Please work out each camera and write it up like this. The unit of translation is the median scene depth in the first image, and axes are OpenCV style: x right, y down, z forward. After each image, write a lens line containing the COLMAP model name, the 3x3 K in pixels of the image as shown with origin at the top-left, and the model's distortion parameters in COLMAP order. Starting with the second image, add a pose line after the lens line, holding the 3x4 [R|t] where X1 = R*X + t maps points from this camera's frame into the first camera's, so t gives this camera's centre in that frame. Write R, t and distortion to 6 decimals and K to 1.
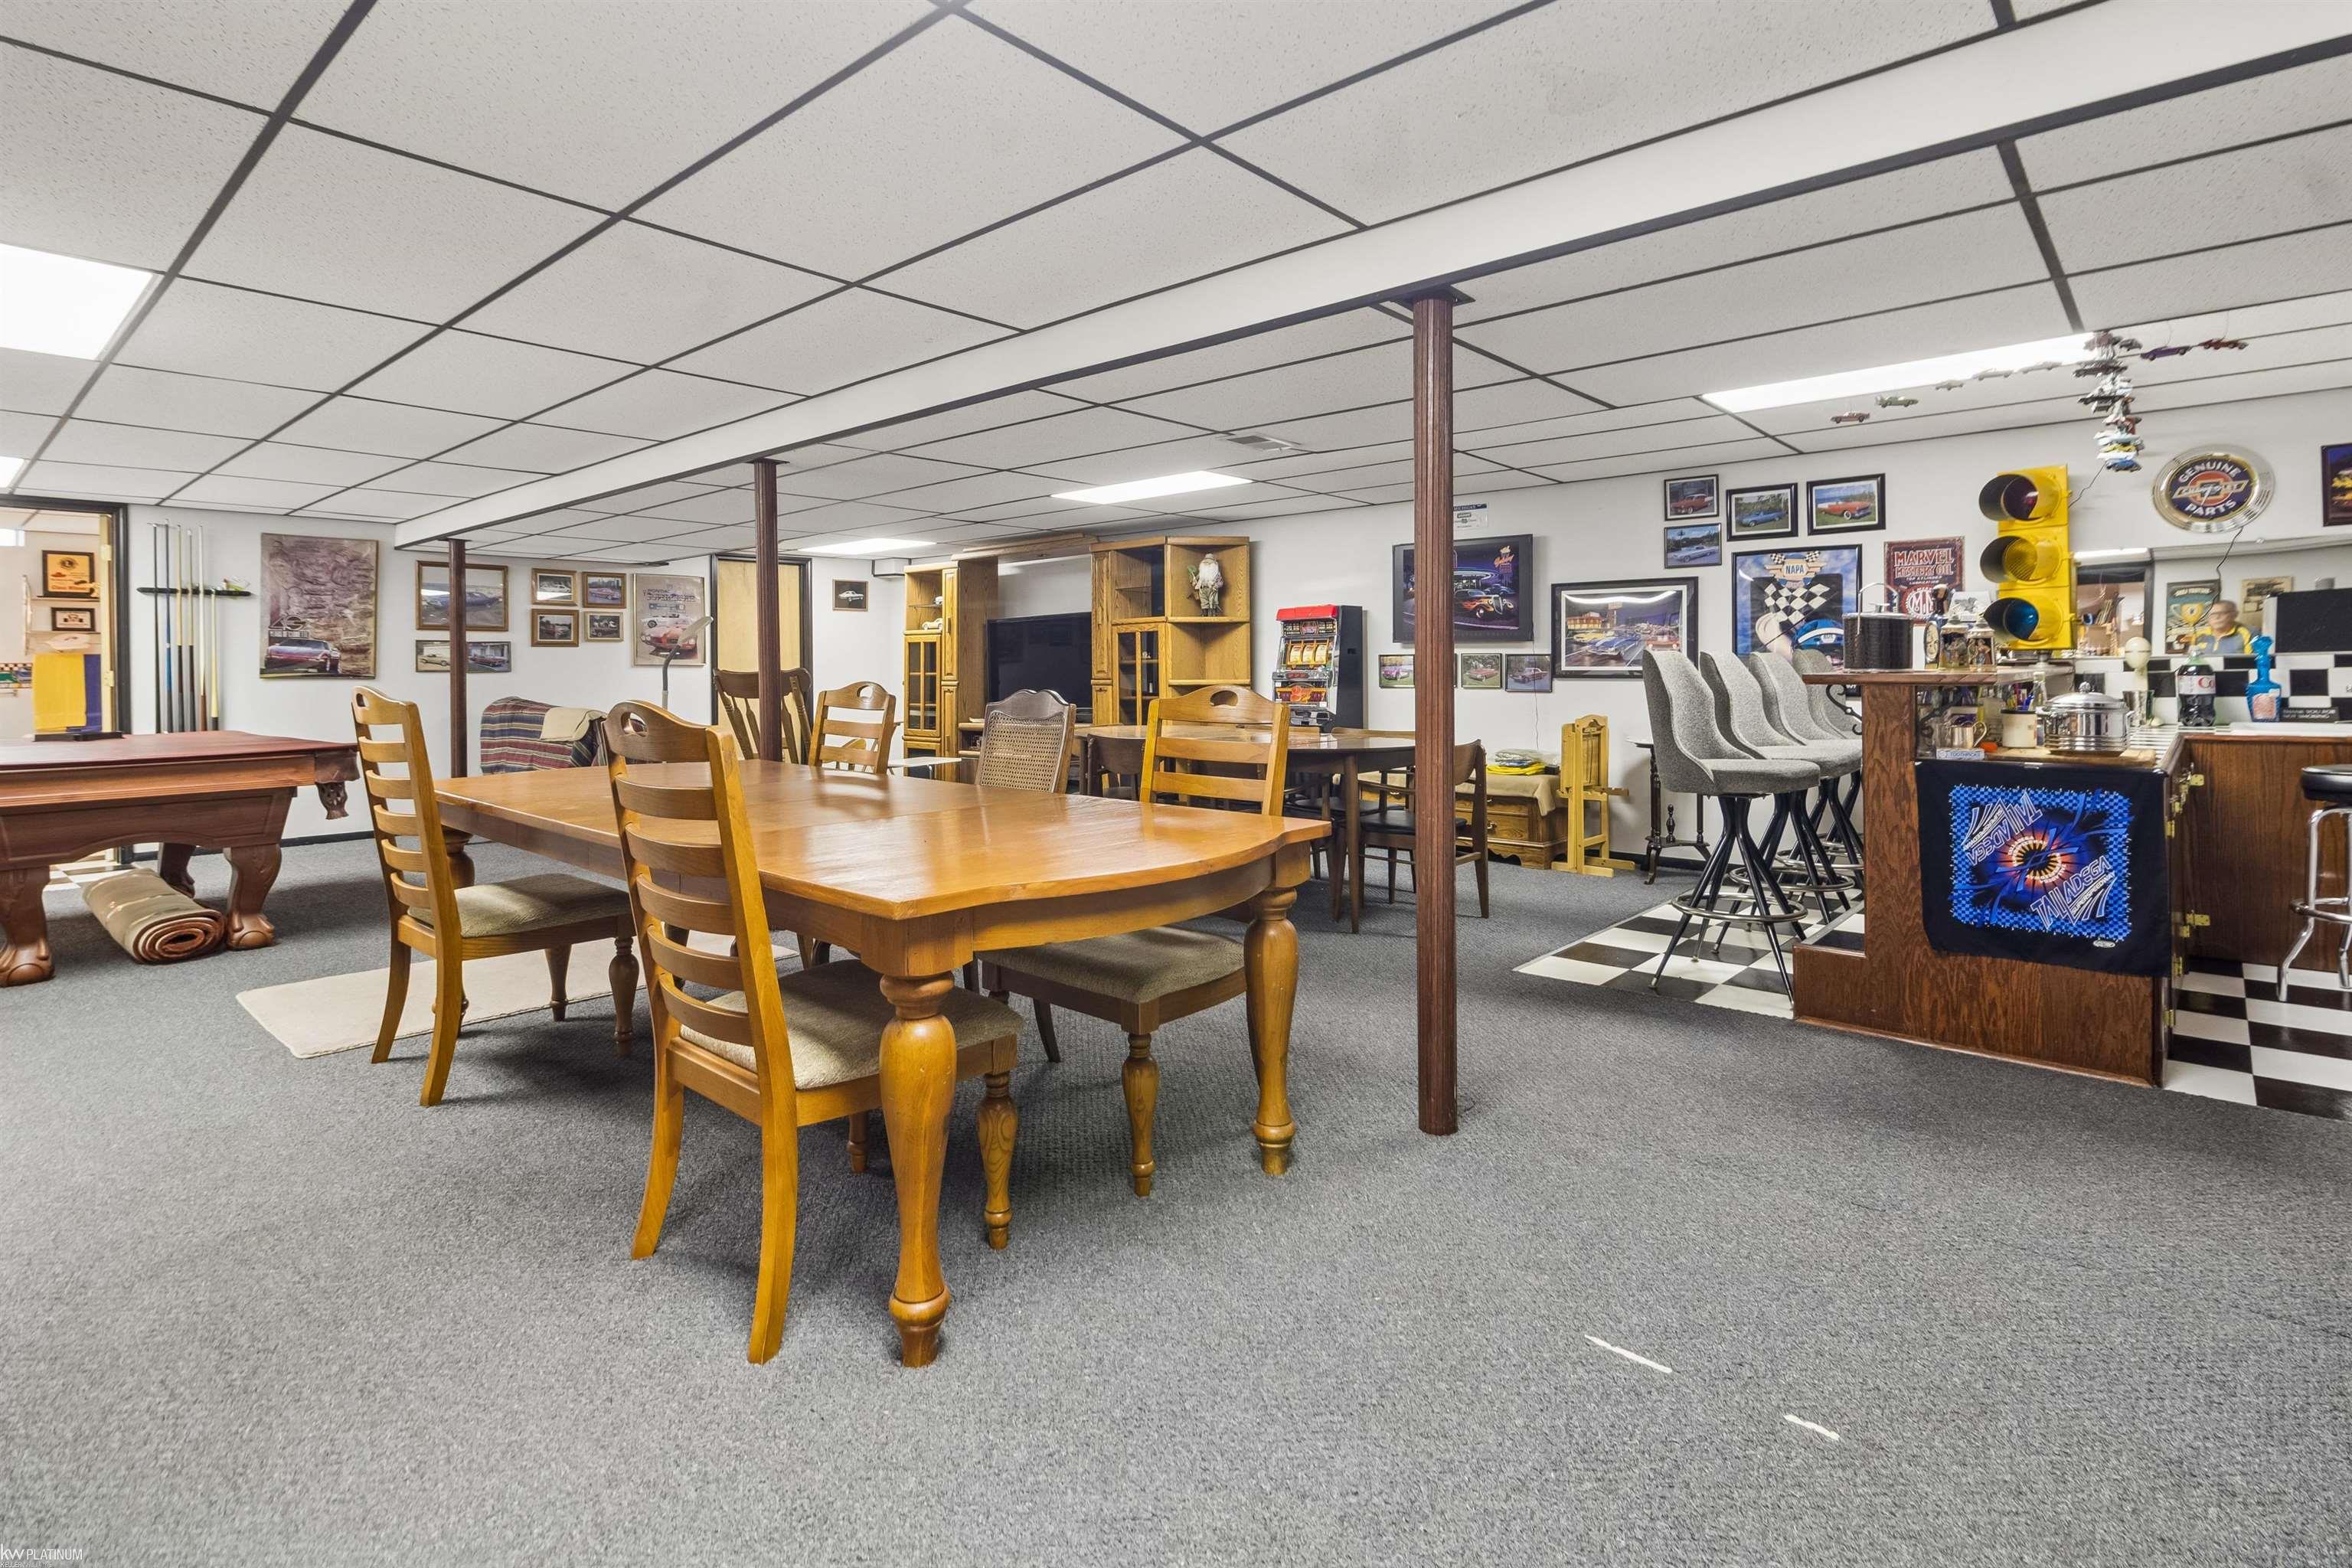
lens RADIAL K [[1123.7, 0, 1166.8], [0, 1123.7, 669.2], [0, 0, 1]] dist [0.010262, -0.002391]
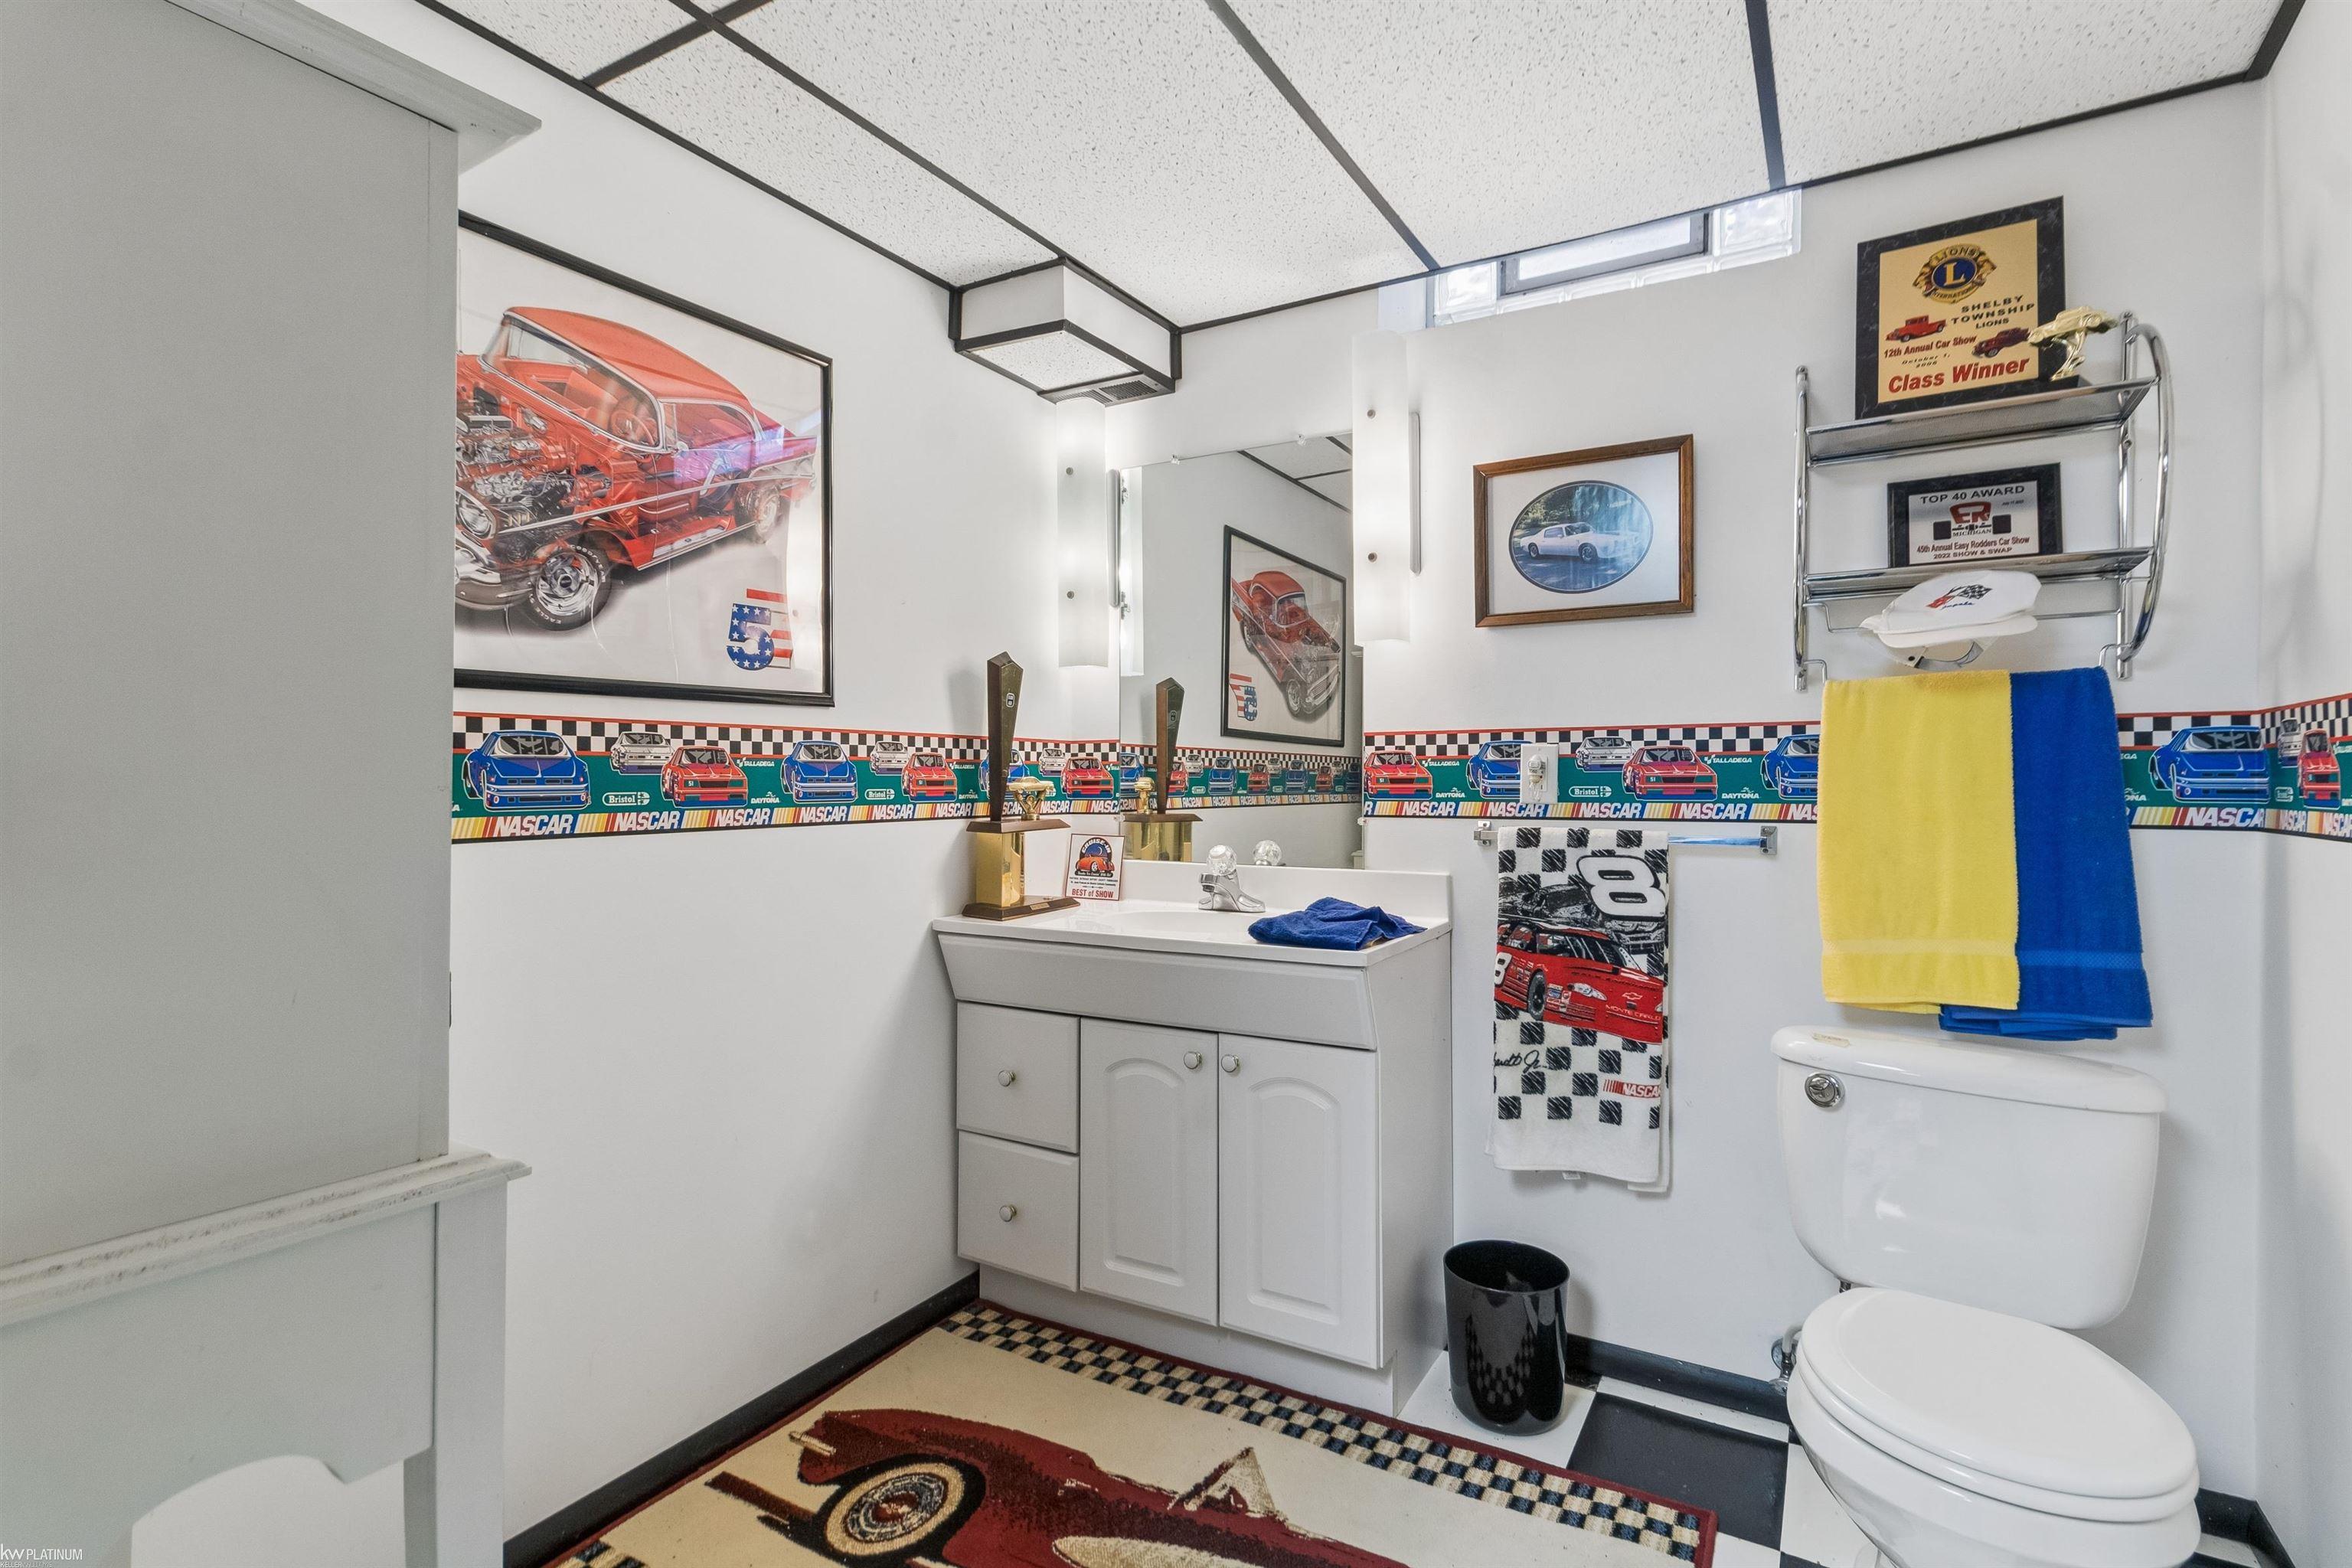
lens RADIAL K [[1123.7, 0, 1180.0], [0, 1123.7, 782.6], [0, 0, 1]] dist [0.010262, -0.002391]
pose [[0.206334, 0.002785, -0.978478, -0.786678], [-0.003514, 0.999992, 0.002105, 0.008041], [0.978475, 0.003004, 0.206342, 0.808331]]
